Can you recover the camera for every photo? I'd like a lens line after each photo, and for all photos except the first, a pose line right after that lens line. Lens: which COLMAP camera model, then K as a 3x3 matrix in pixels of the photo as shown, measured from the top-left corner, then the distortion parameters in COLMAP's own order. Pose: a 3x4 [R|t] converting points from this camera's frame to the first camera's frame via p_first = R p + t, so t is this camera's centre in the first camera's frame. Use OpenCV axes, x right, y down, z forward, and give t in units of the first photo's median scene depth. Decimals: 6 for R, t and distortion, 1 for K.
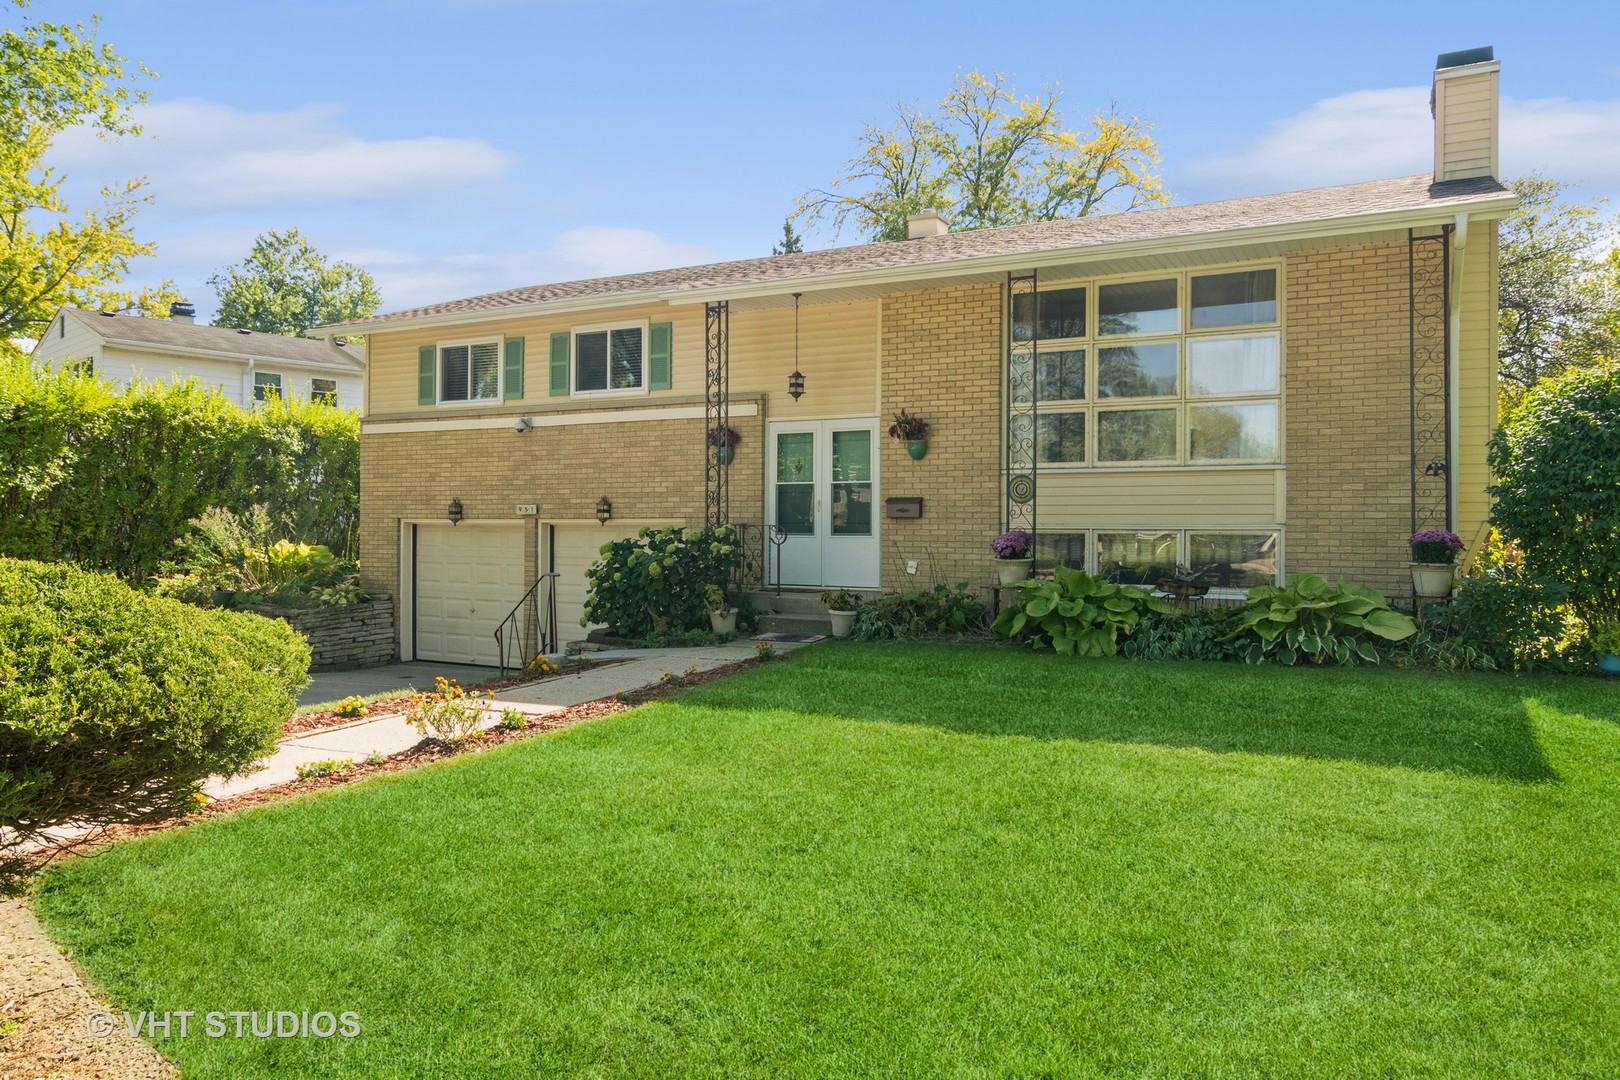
lens RADIAL K [[1125.8, 0, 810.0], [0, 1125.8, 540.0], [0, 0, 1]] dist [0.003033, -0.002177]
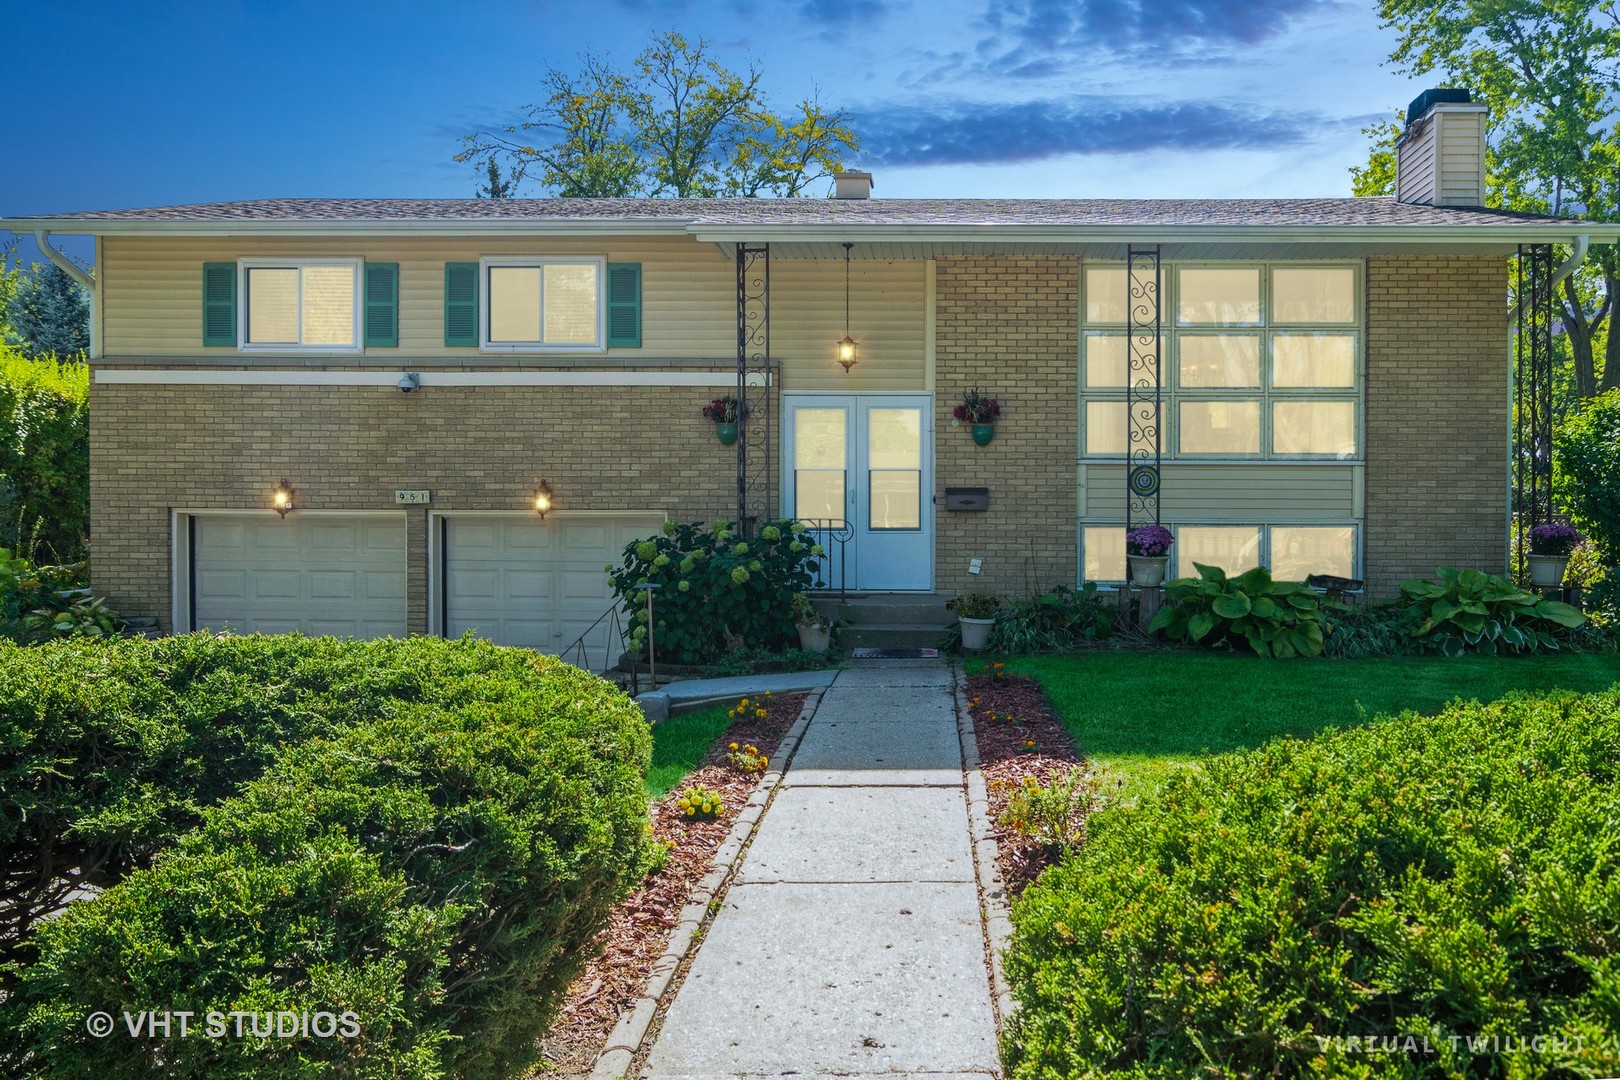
lens RADIAL K [[1125.8, 0, 810.0], [0, 1125.8, 540.0], [0, 0, 1]] dist [0.003033, -0.002177]
pose [[0.891422, -0.008101, 0.453102, -0.411180], [0.004175, 0.999945, 0.009665, -0.005484], [-0.453155, -0.006724, 0.891406, 0.253907]]
